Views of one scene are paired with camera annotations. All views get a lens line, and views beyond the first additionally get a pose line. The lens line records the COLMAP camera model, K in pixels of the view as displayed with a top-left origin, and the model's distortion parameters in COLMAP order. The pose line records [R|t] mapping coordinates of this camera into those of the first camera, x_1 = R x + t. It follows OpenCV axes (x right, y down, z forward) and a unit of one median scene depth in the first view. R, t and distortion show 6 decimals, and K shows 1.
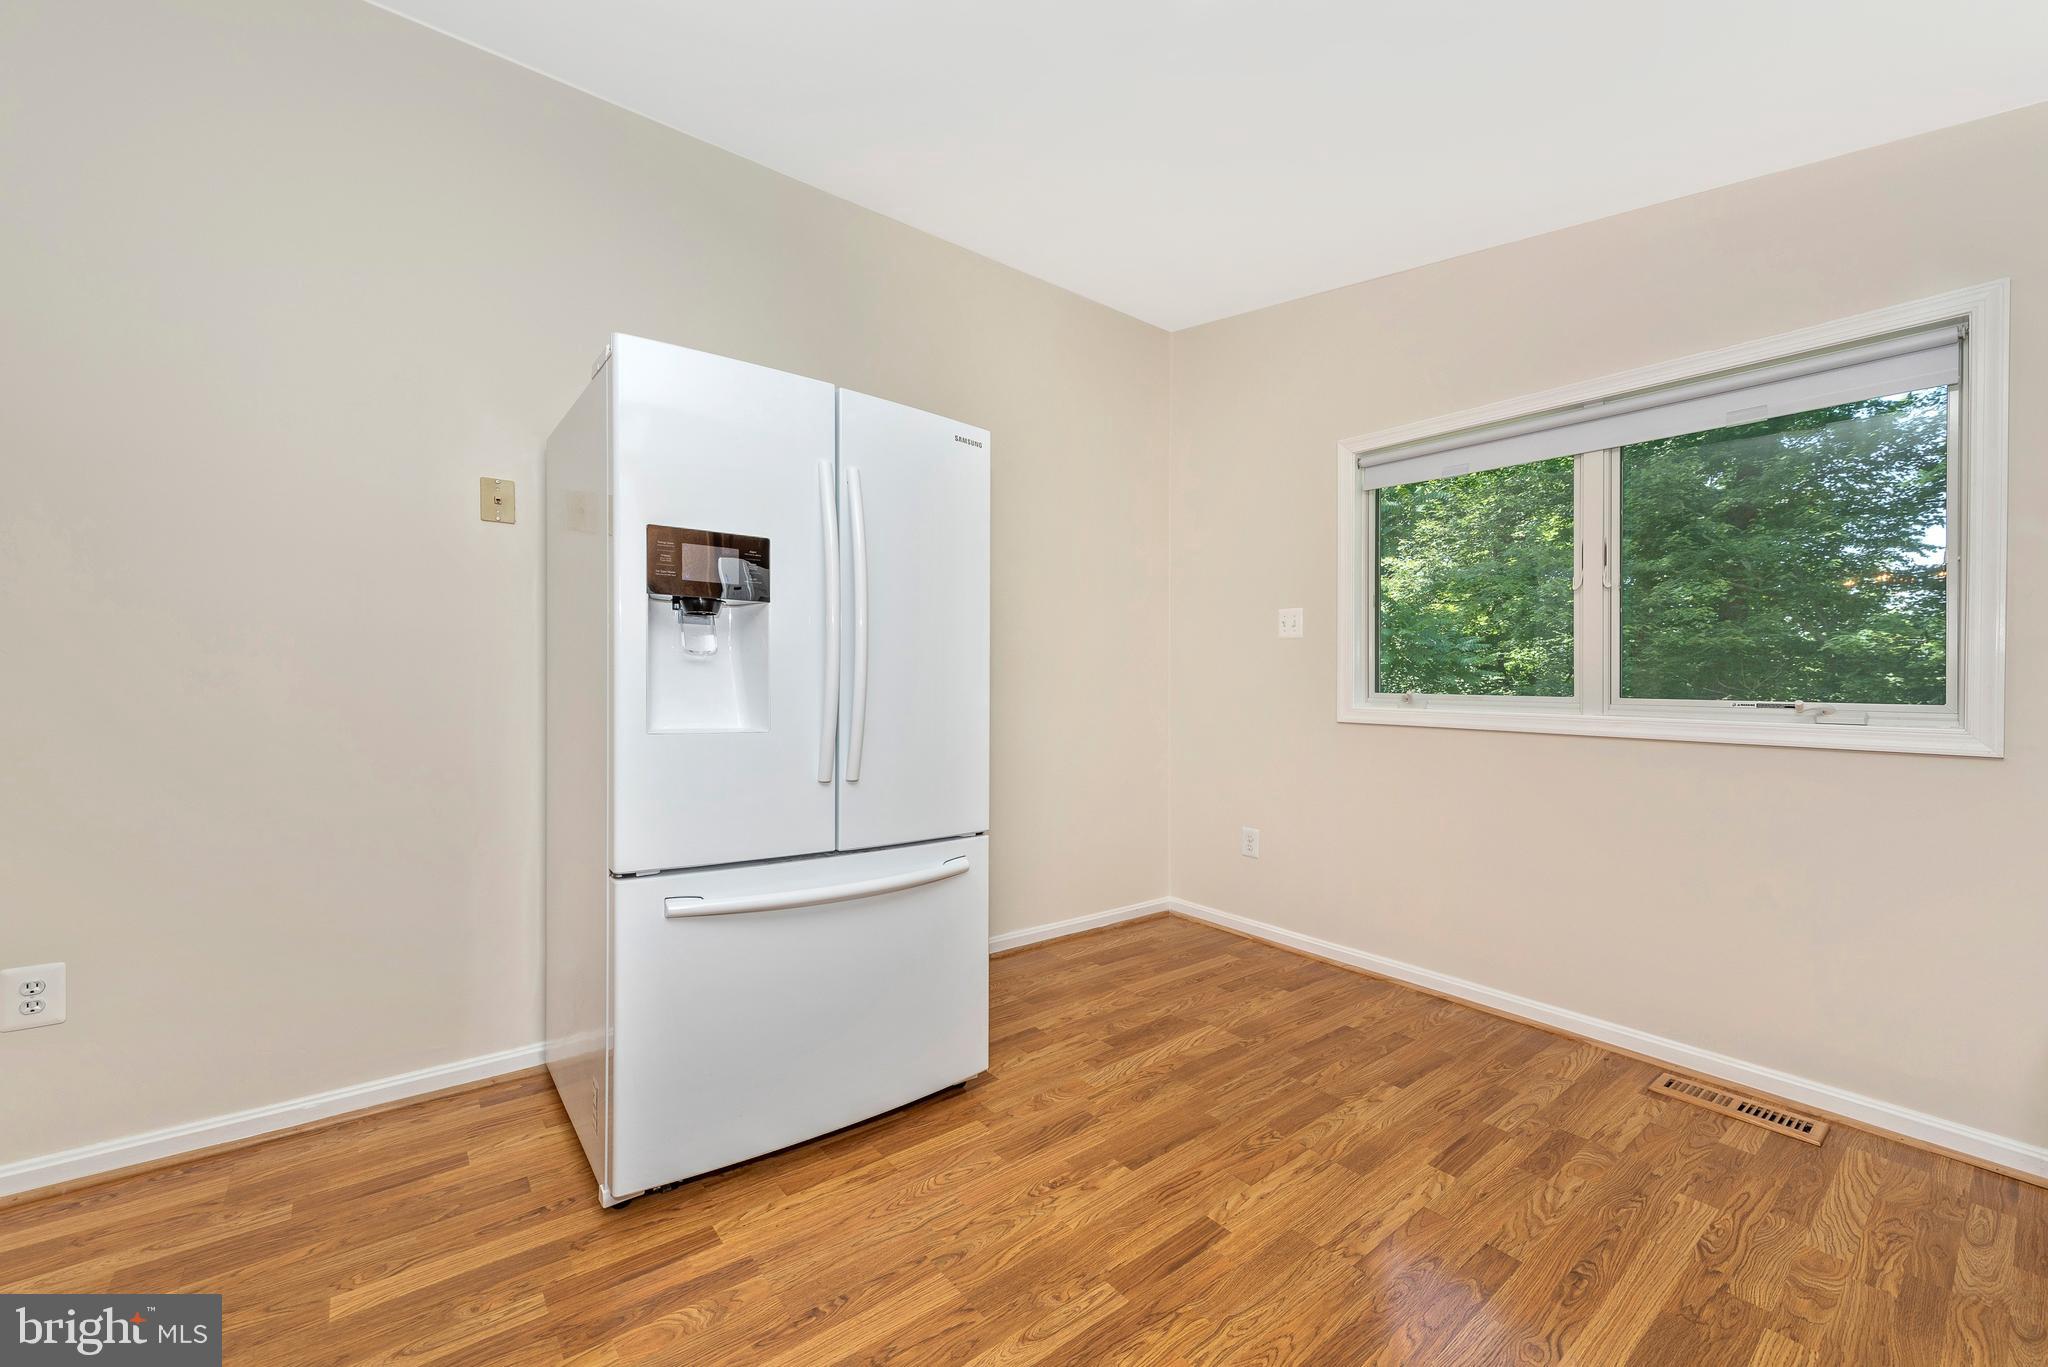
lens RADIAL K [[807.8, 0, 1024.0], [0, 807.8, 683.5], [0, 0, 1]] dist [0.001394, -0.000053]
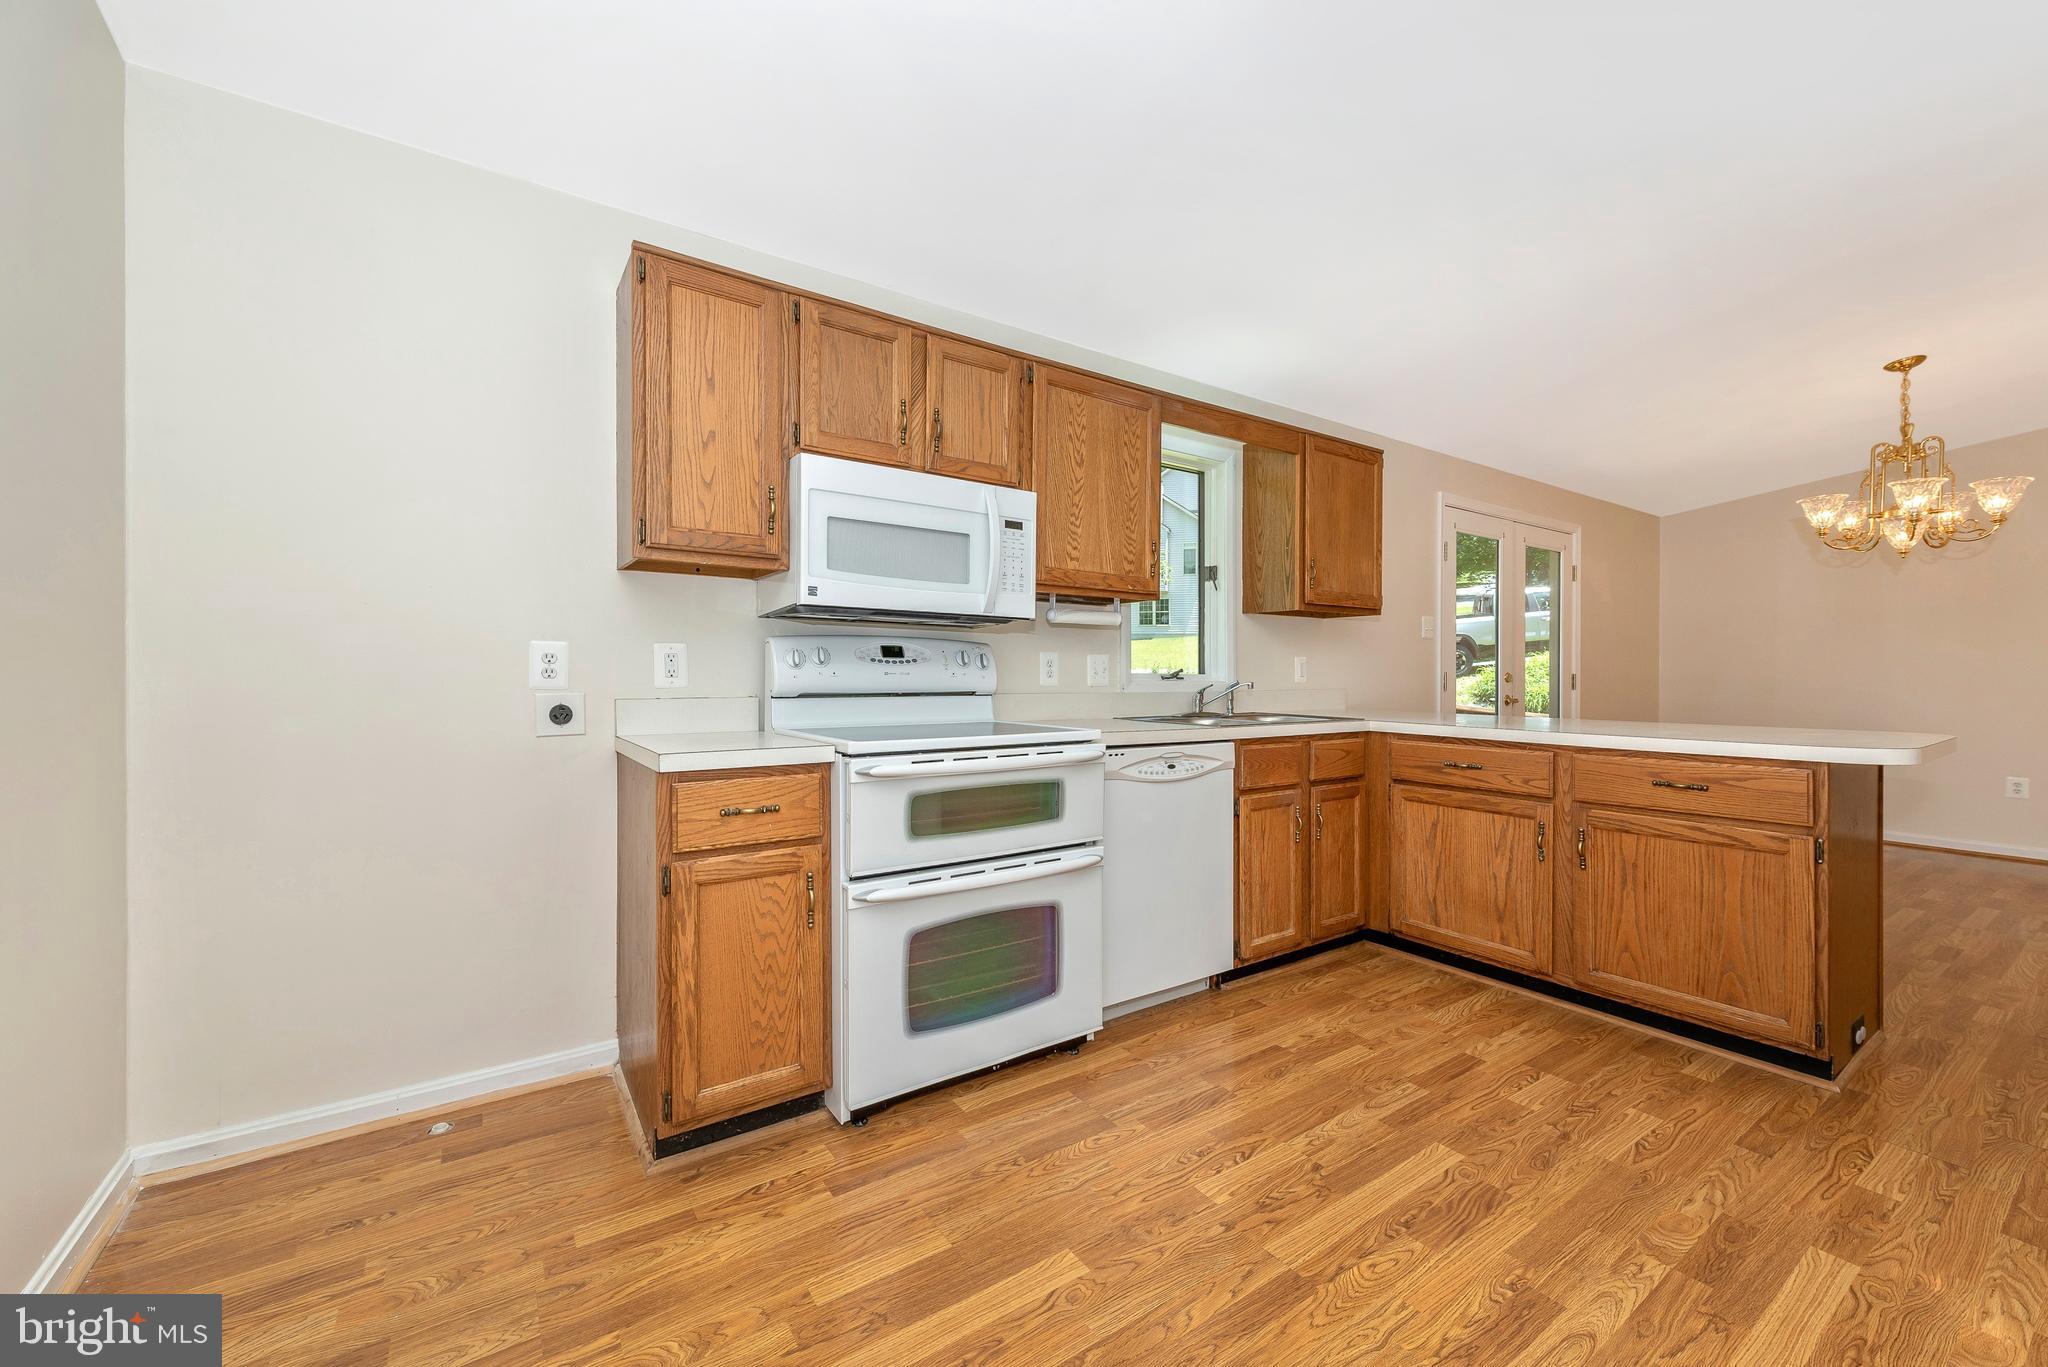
lens RADIAL K [[796.4, 0, 1059.2], [0, 796.4, 672.1], [0, 0, 1]] dist [0.022111, -0.008996]
pose [[-0.998779, -0.020313, 0.045036, 0.465637], [-0.020369, 0.999792, -0.000783, 0.020917], [-0.045011, -0.001699, -0.998985, 1.523094]]
